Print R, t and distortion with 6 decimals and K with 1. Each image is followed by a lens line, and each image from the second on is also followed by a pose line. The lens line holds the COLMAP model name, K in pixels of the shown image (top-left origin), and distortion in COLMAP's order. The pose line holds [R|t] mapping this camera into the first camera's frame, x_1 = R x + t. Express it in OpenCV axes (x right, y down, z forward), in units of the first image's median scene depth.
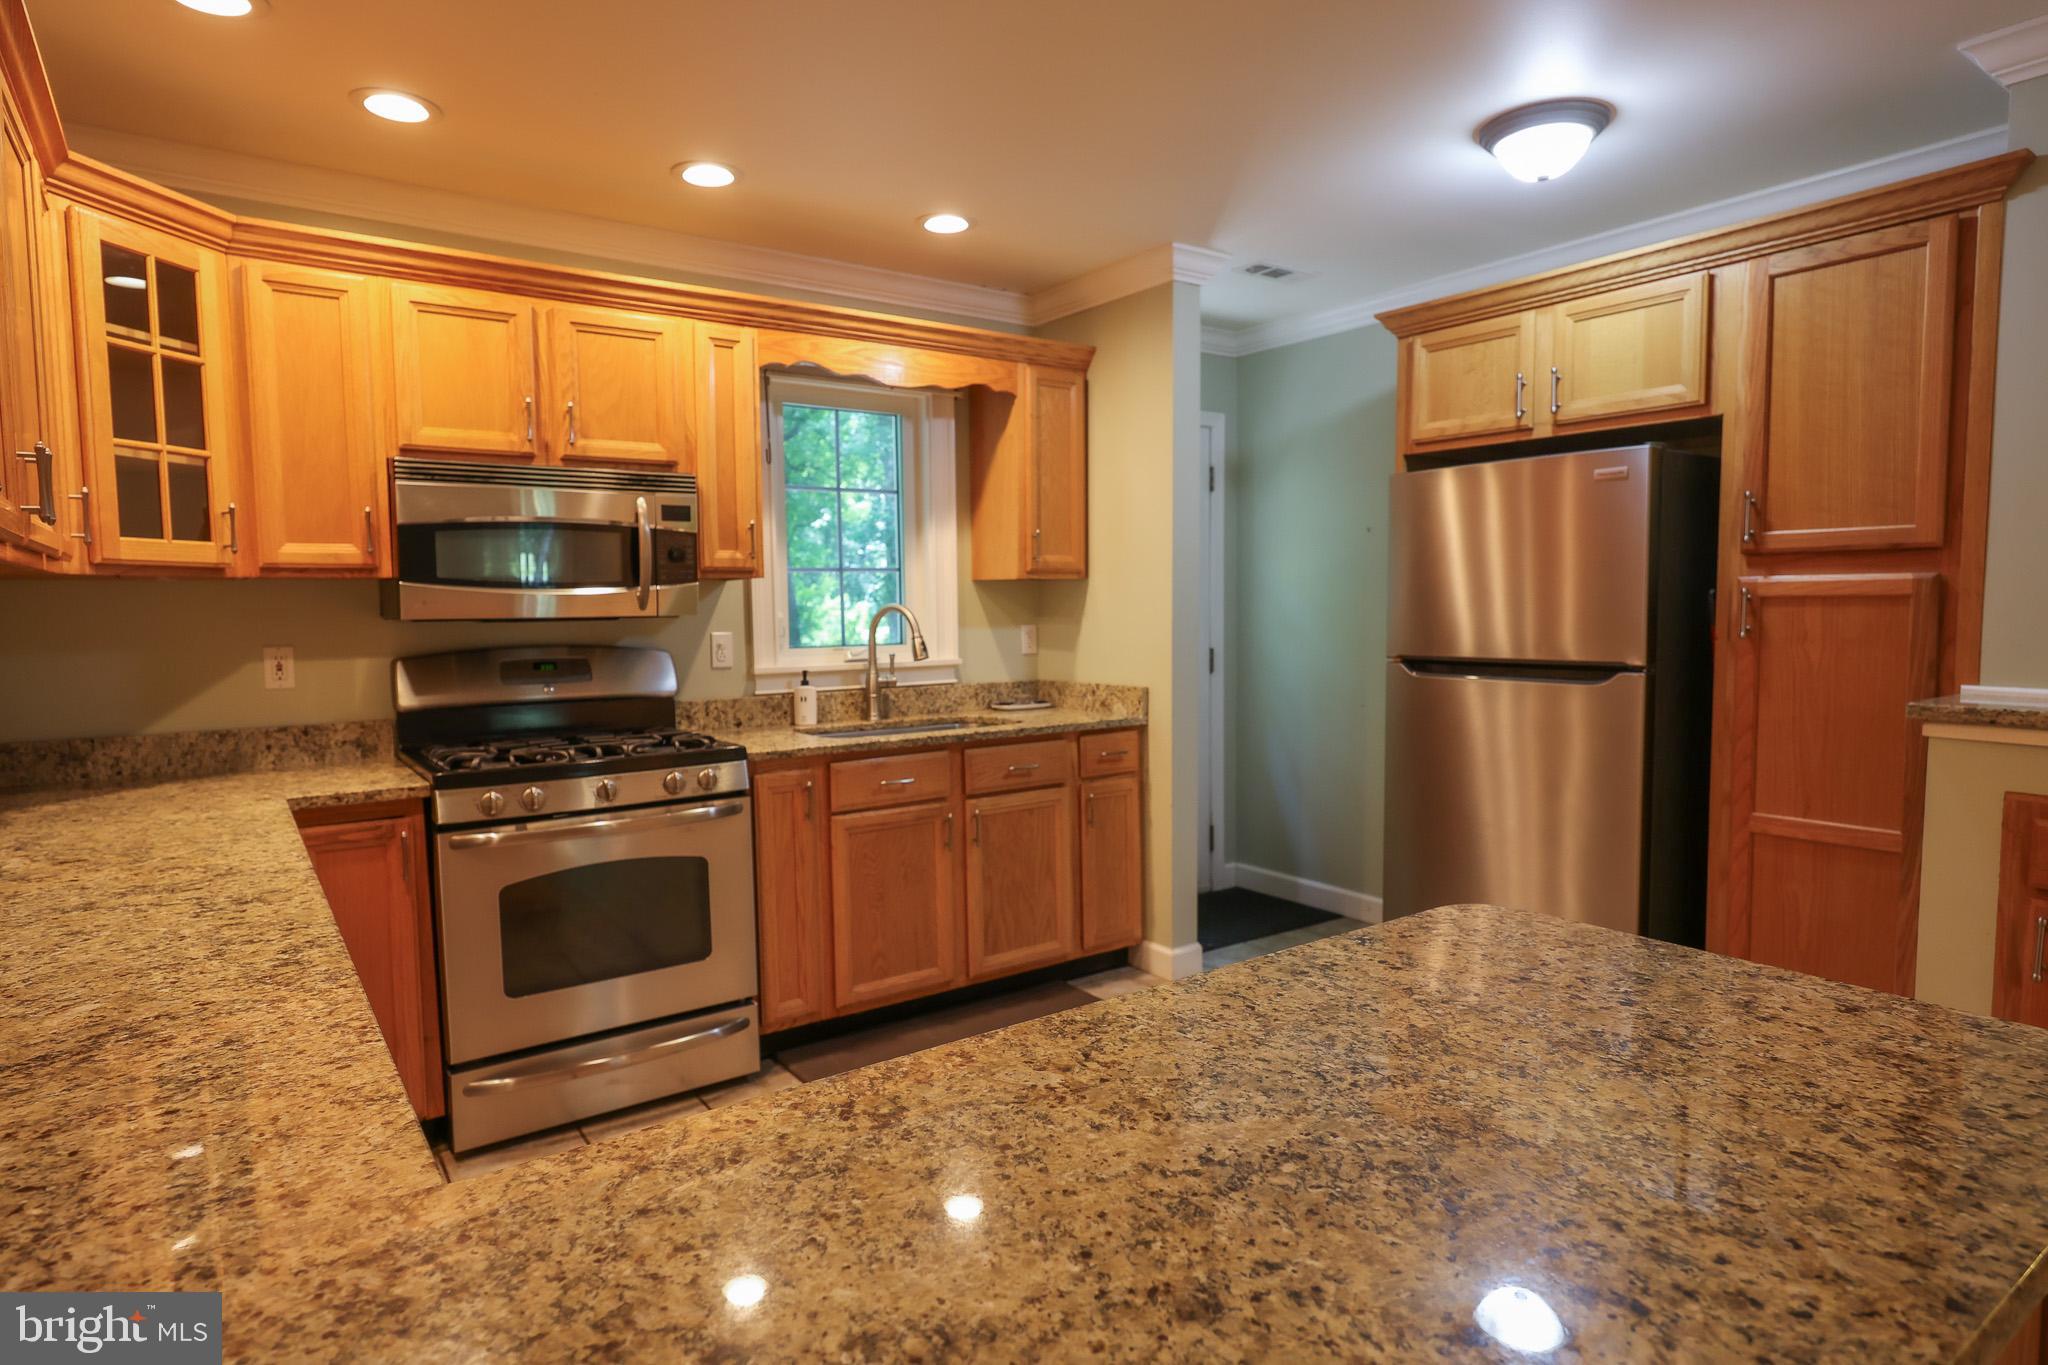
lens RADIAL K [[1146.4, 0, 1025.4], [0, 1146.4, 680.3], [0, 0, 1]] dist [0.004620, 0.000923]
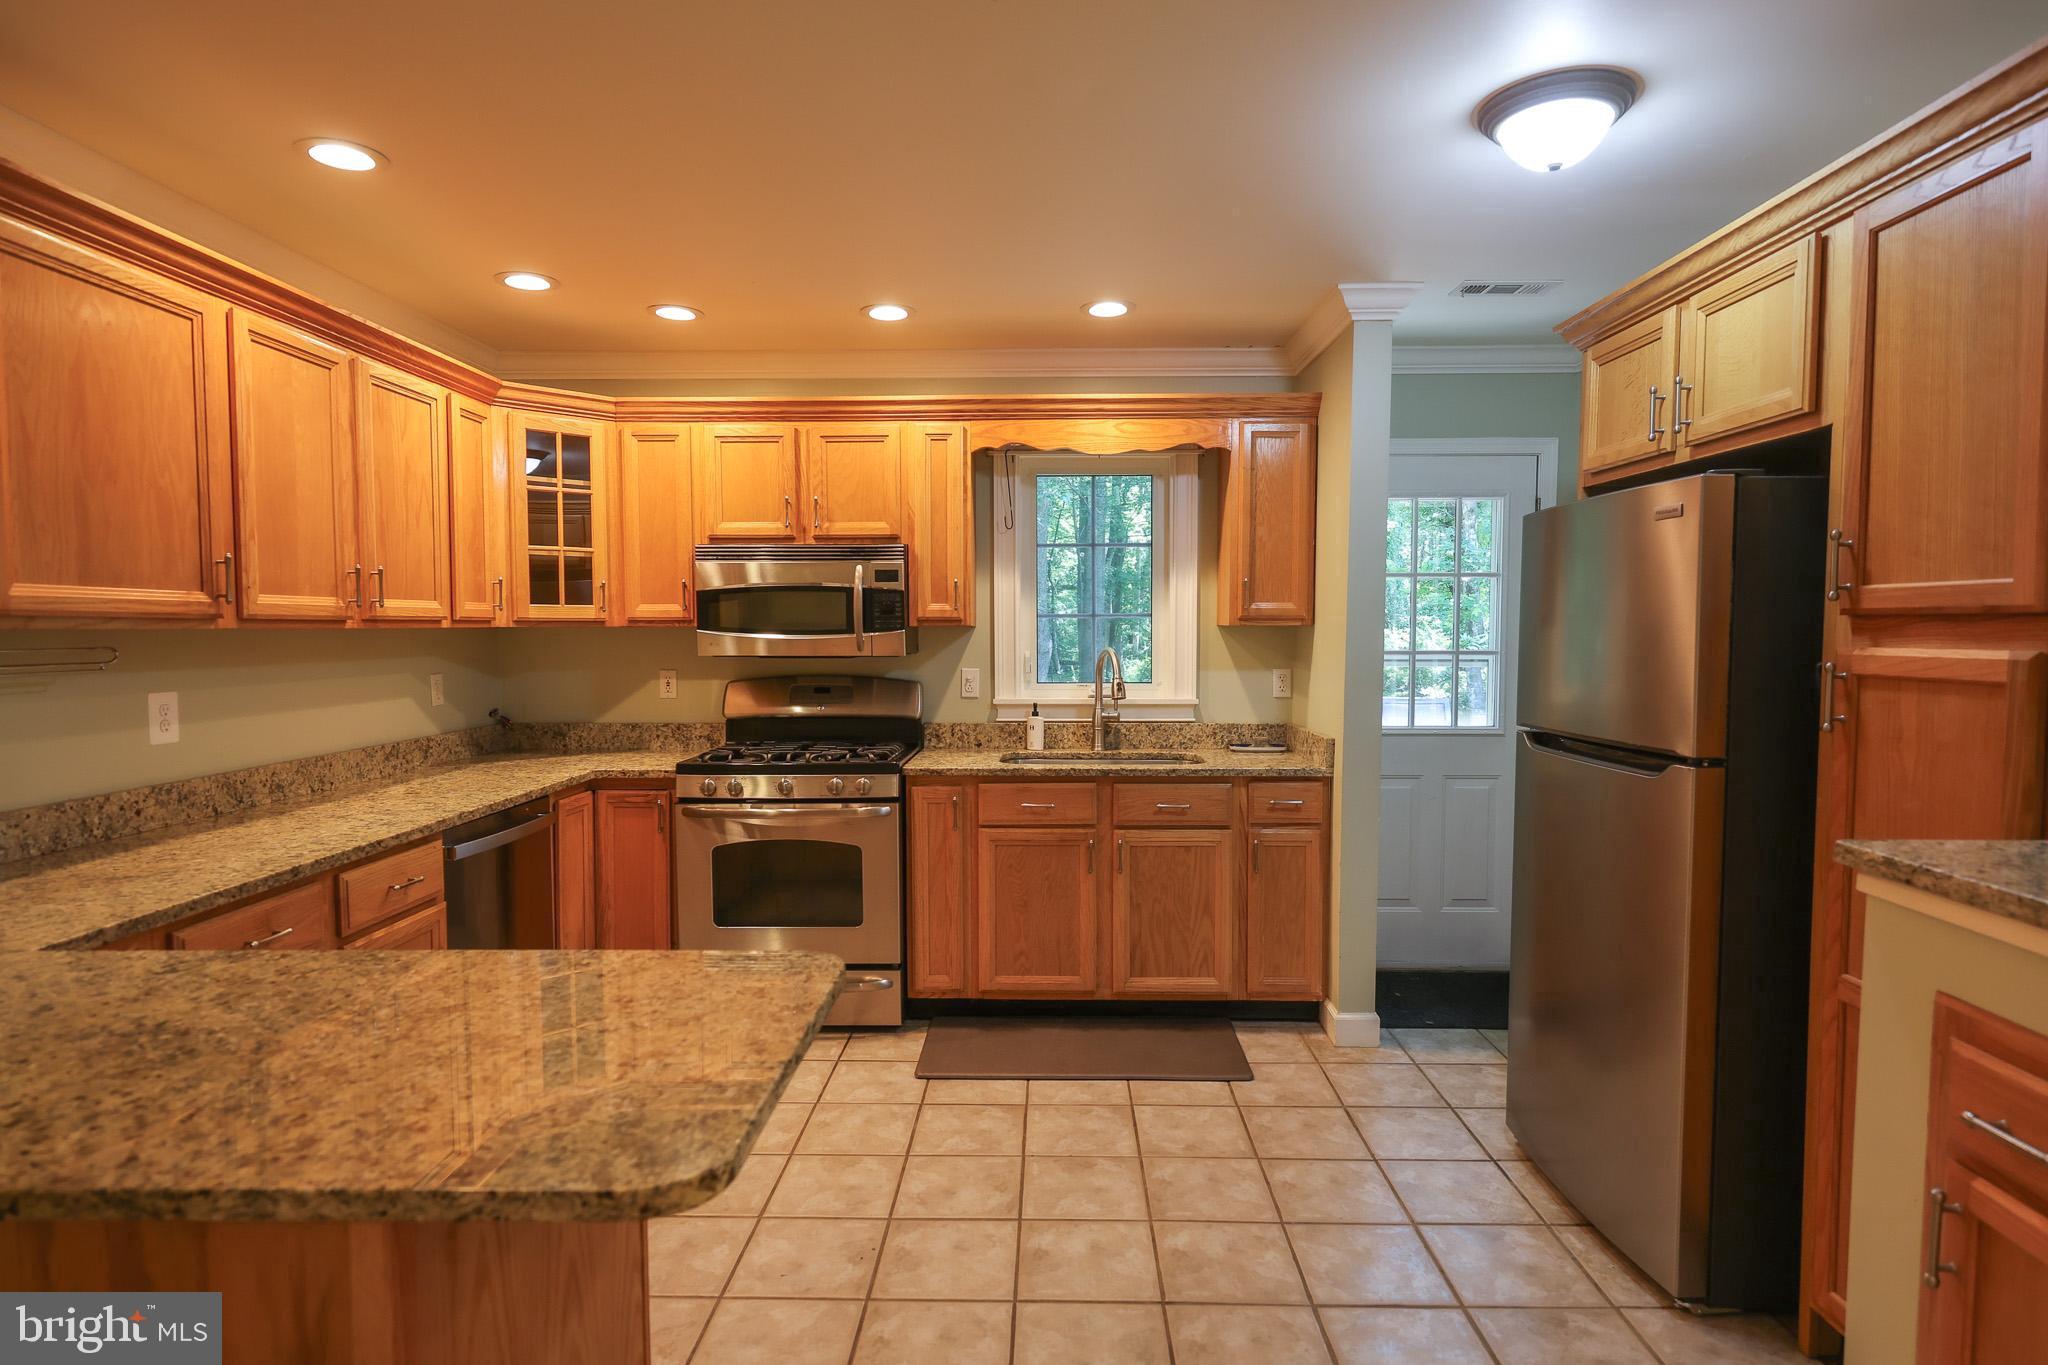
lens RADIAL K [[1097.2, 0, 1026.3], [0, 1097.2, 681.5], [0, 0, 1]] dist [0.008727, -0.002600]
pose [[0.798867, 0.041090, -0.600102, 0.580136], [-0.049518, 0.998770, 0.002469, -0.040600], [0.599465, 0.027744, 0.799920, 0.124371]]
